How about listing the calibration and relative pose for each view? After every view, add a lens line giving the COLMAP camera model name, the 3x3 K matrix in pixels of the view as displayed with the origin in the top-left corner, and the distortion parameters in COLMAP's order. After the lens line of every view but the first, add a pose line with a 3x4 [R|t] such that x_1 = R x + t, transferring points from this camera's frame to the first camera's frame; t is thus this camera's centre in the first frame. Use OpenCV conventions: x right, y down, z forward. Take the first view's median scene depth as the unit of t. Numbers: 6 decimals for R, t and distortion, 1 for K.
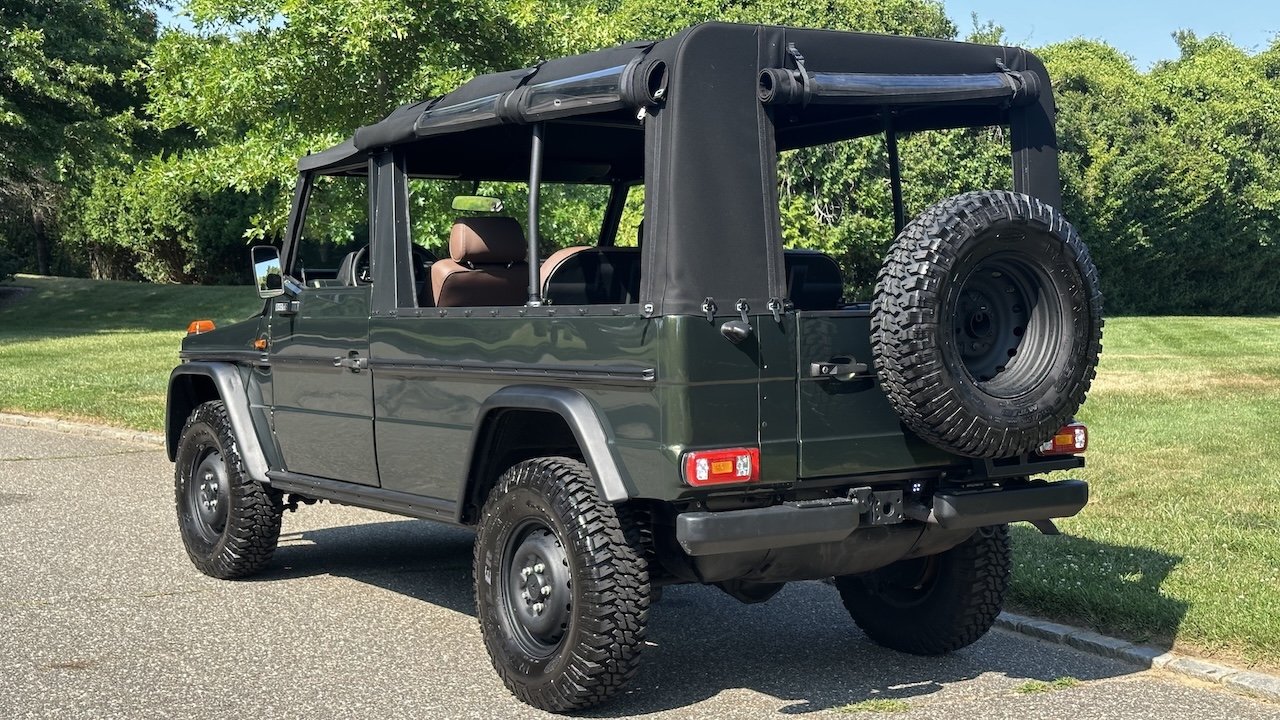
lens RADIAL K [[1788.3, 0, 637.4], [0, 1788.3, 359.5], [0, 0, 1]] dist [0.131541, 0.000000]
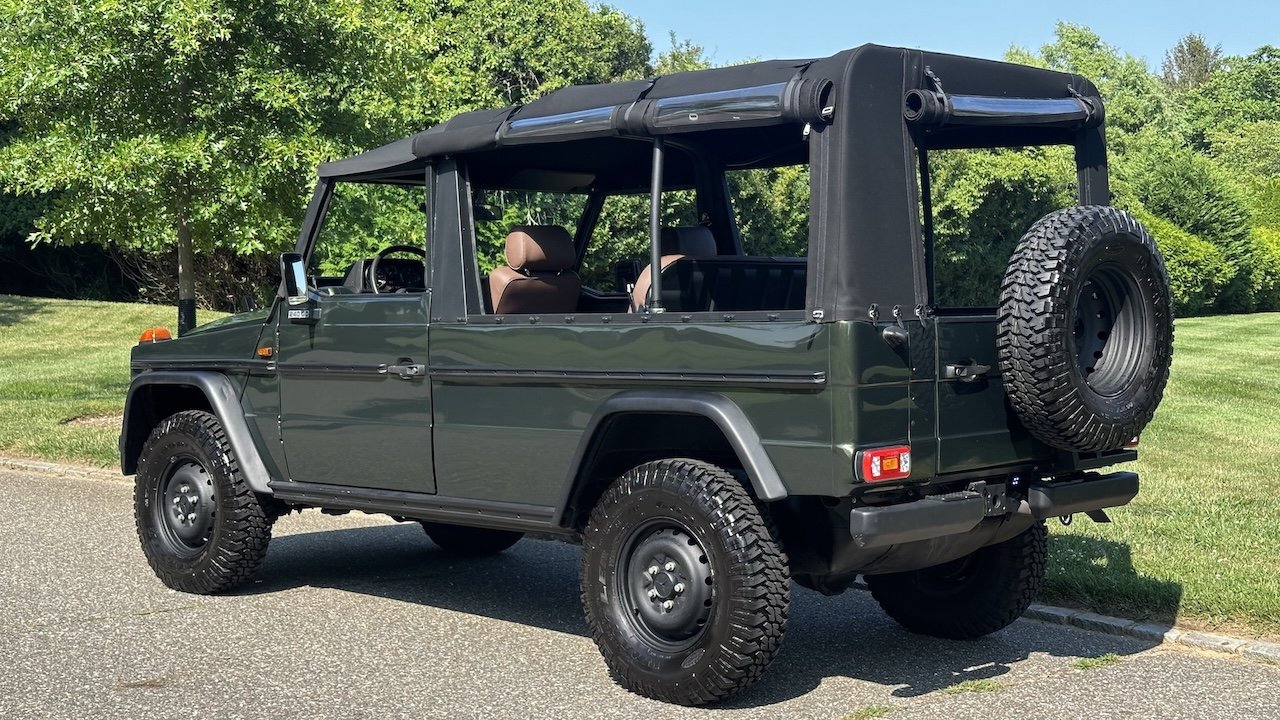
lens RADIAL K [[1788.3, 0, 668.2], [0, 1788.3, 344.0], [0, 0, 1]] dist [0.131541, 0.000000]
pose [[0.977198, -0.004534, 0.212280, -0.259936], [0.007390, 0.999892, -0.012665, 0.001350], [-0.212200, 0.013945, 0.977127, -0.009237]]
